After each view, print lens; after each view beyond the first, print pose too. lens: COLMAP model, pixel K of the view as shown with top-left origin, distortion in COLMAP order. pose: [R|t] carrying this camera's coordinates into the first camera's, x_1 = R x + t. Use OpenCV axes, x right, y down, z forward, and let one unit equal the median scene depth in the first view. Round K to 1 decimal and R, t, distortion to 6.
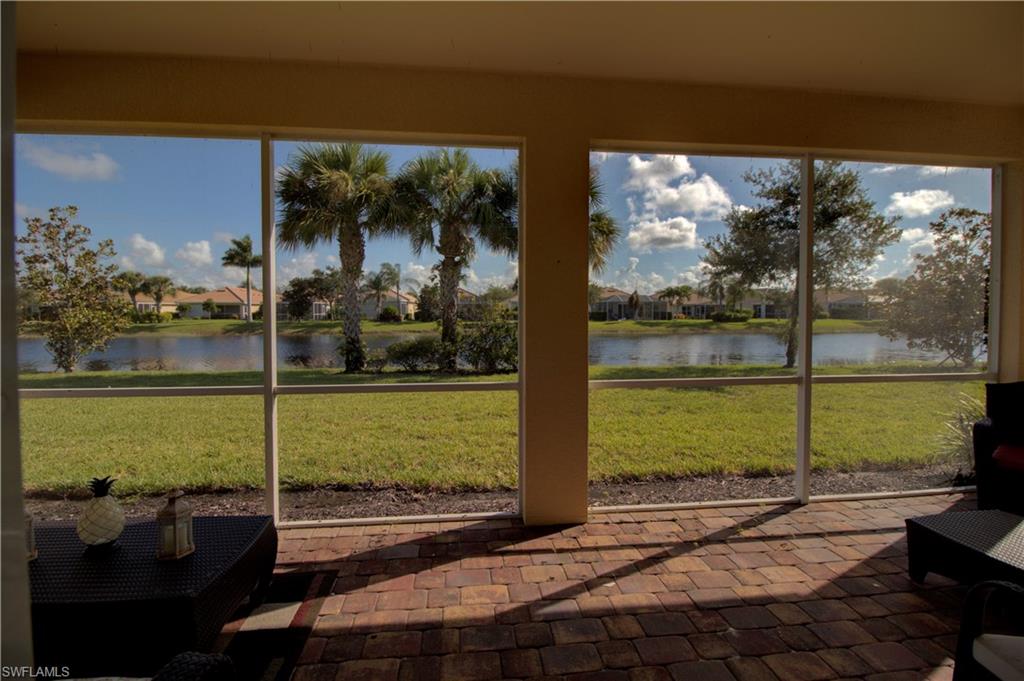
lens RADIAL K [[472.9, 0, 507.6], [0, 472.9, 327.6], [0, 0, 1]] dist [-0.018753, -0.000776]
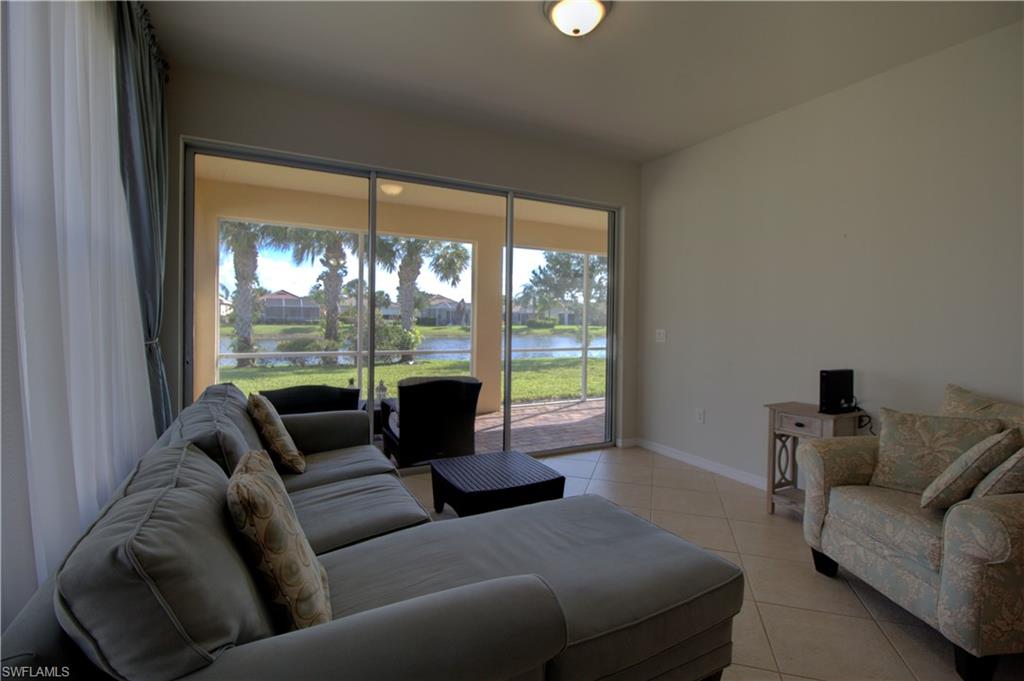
lens RADIAL K [[472.9, 0, 507.6], [0, 472.9, 327.6], [0, 0, 1]] dist [-0.018753, -0.000776]
pose [[0.930104, 0.009507, 0.367174, -0.135726], [-0.005243, 0.999907, -0.012608, 0.009086], [-0.367260, 0.009802, 0.930067, -0.241135]]
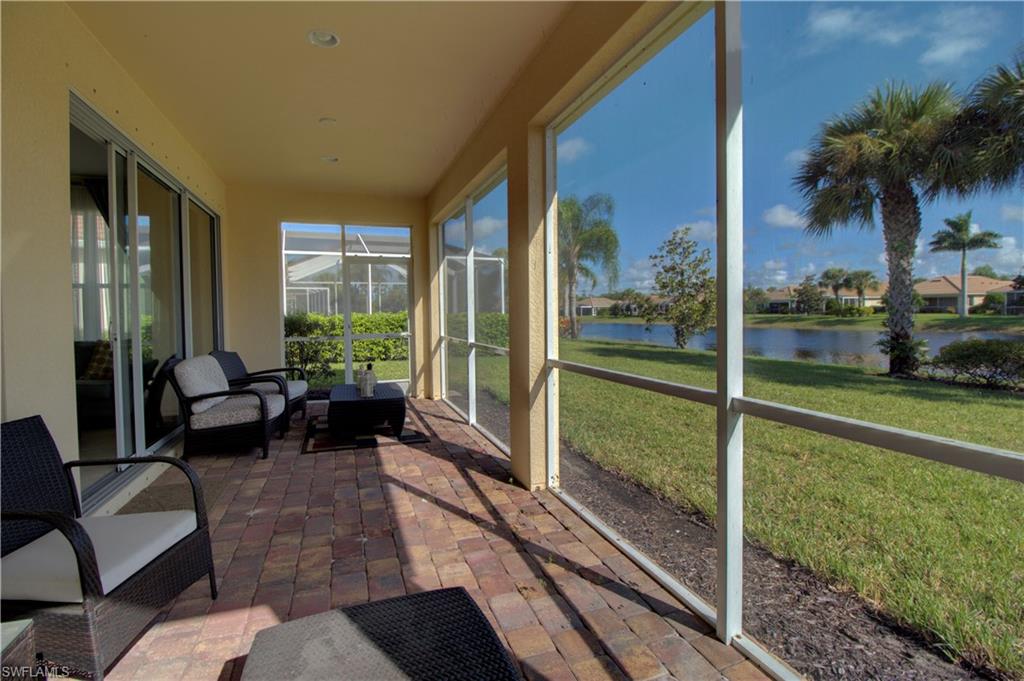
lens RADIAL K [[472.9, 0, 507.6], [0, 472.9, 327.6], [0, 0, 1]] dist [-0.018753, -0.000776]
pose [[0.229814, 0.028836, -0.972807, 0.242226], [-0.018187, 0.999514, 0.025331, 0.005018], [0.973065, 0.011871, 0.230227, 0.145855]]
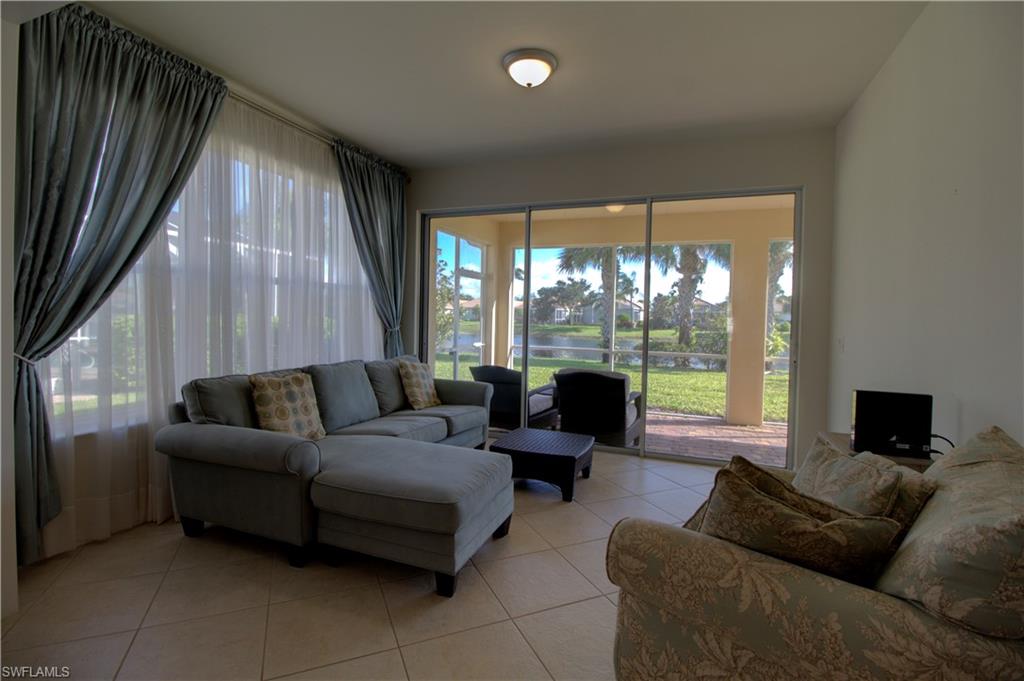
lens RADIAL K [[472.9, 0, 507.6], [0, 472.9, 327.6], [0, 0, 1]] dist [-0.018753, -0.000776]
pose [[0.889510, 0.030466, -0.455899, 0.022773], [-0.037169, 0.999293, -0.005742, 0.009714], [0.455401, 0.022053, 0.890013, -0.278824]]
